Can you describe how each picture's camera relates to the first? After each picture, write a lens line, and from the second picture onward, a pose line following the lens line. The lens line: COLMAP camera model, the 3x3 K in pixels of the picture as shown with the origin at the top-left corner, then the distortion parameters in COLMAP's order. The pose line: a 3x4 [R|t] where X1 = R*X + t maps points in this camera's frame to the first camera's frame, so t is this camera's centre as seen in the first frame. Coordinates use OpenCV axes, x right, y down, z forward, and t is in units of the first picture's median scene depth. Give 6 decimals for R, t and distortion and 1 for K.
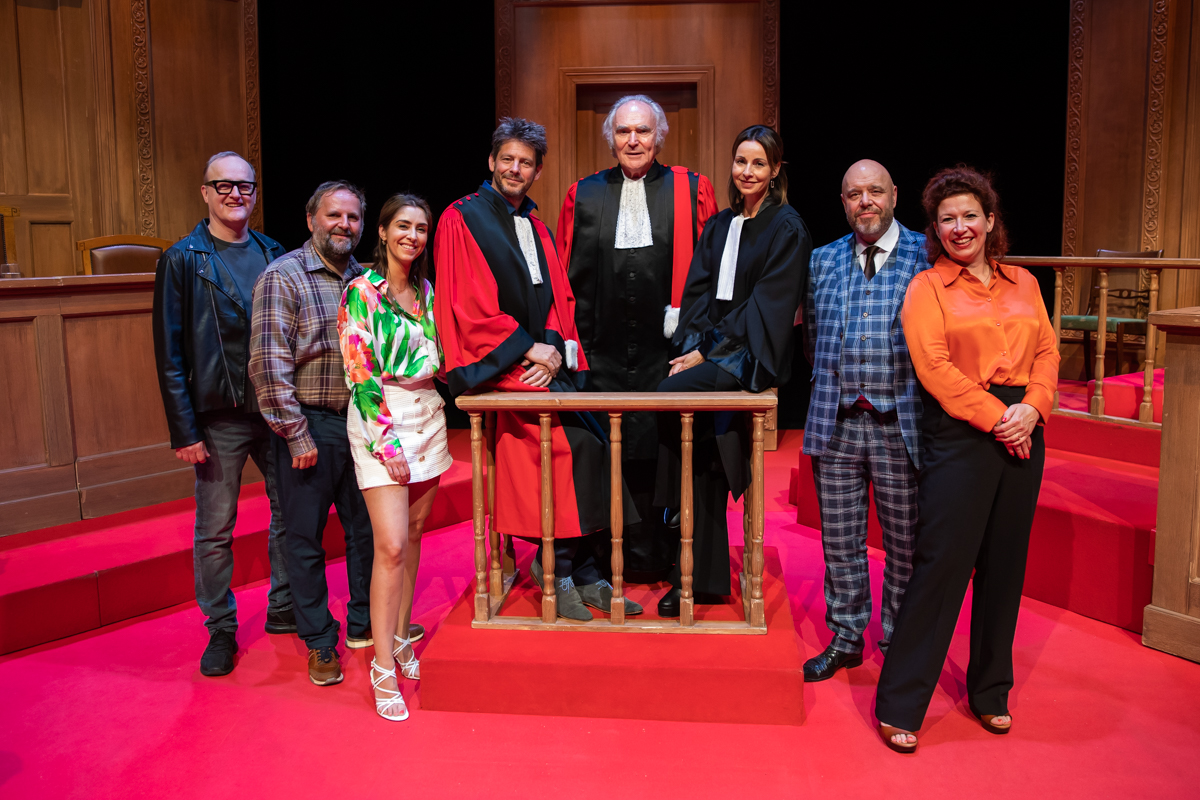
lens RADIAL K [[974.2, 0, 602.3], [0, 974.2, 358.9], [0, 0, 1]] dist [-0.100388, 0.068219]
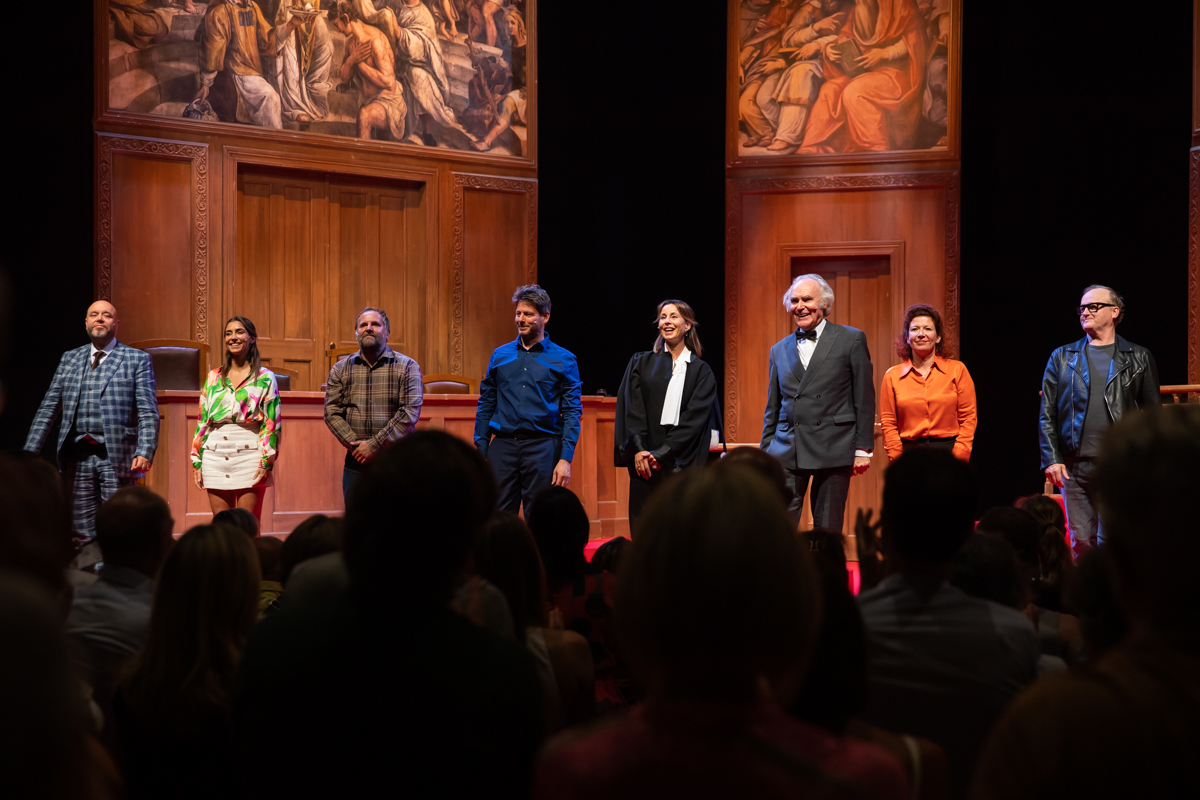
lens RADIAL K [[1887.9, 0, 599.5], [0, 1887.9, 432.3], [0, 0, 1]] dist [0.036836, 0.104953]
pose [[0.979574, 0.009645, -0.200853, 0.222812], [-0.034131, 0.992330, -0.118809, 0.232356], [0.198166, 0.123237, 0.972390, -1.371709]]
